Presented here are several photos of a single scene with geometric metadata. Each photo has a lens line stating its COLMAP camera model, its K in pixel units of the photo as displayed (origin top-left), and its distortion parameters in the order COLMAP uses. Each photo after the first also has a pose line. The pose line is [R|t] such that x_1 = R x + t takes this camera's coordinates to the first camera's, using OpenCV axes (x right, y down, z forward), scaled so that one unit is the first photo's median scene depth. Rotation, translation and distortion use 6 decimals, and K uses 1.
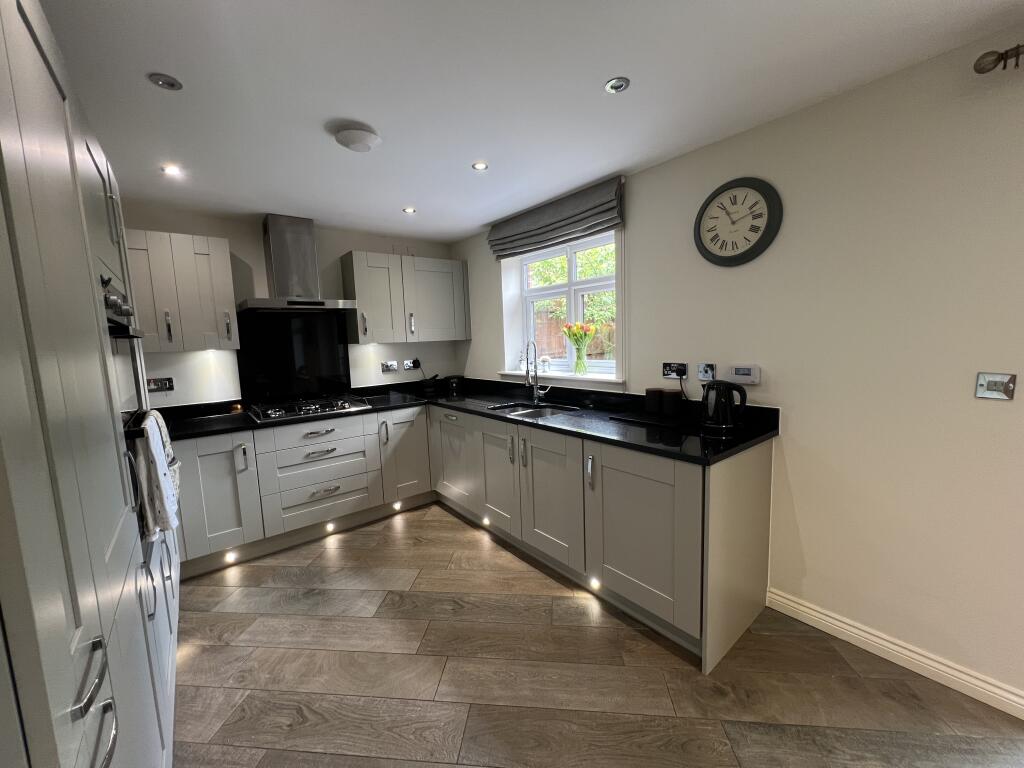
lens RADIAL K [[412.7, 0, 505.9], [0, 412.7, 379.6], [0, 0, 1]] dist [0.000703, -0.000202]
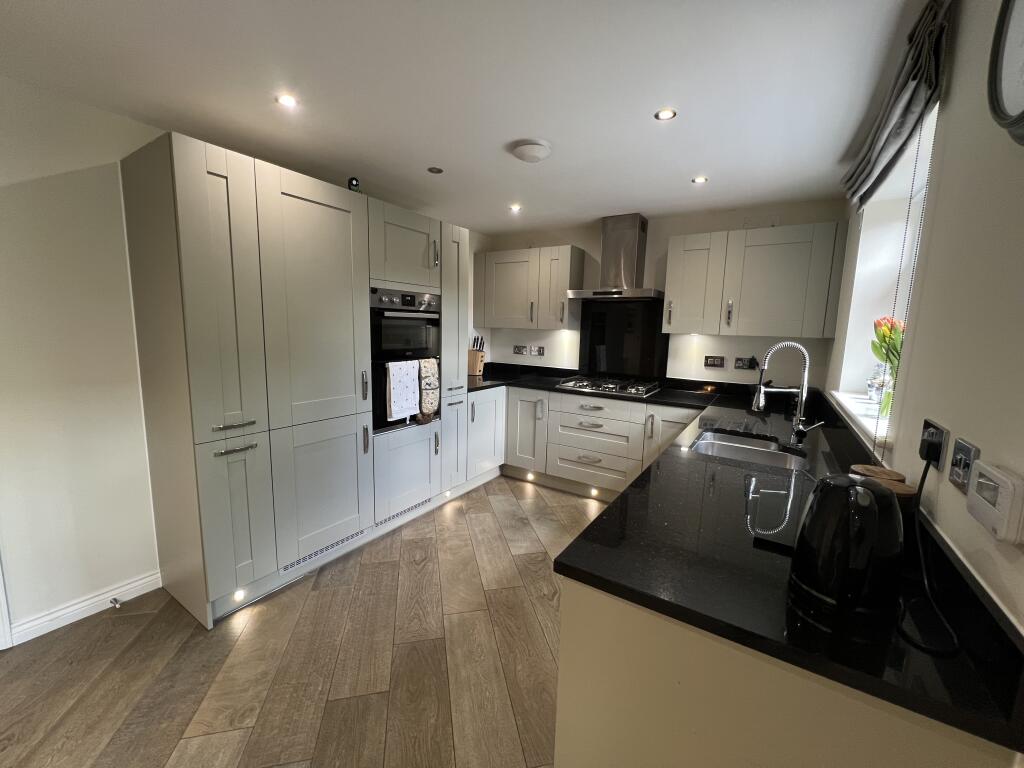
lens RADIAL K [[412.7, 0, 511.4], [0, 412.7, 378.3], [0, 0, 1]] dist [0.000703, -0.000202]
pose [[0.325076, 0.165831, -0.931035, 0.534057], [-0.138016, 0.982284, 0.126770, -0.064946], [0.935562, 0.087287, 0.342205, 0.400350]]
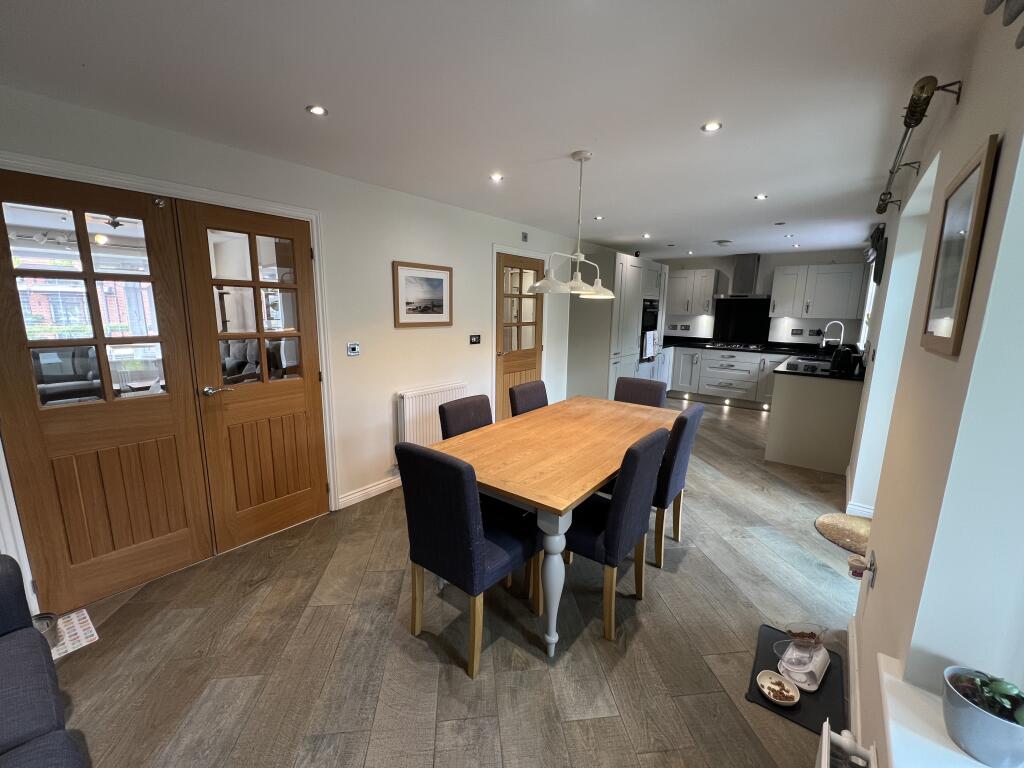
lens RADIAL K [[412.7, 0, 515.4], [0, 412.7, 377.1], [0, 0, 1]] dist [0.000703, -0.000202]
pose [[0.232770, 0.203595, -0.950982, 1.418600], [-0.125991, 0.975914, 0.178094, -0.010250], [0.964336, 0.078360, 0.252815, -0.652047]]
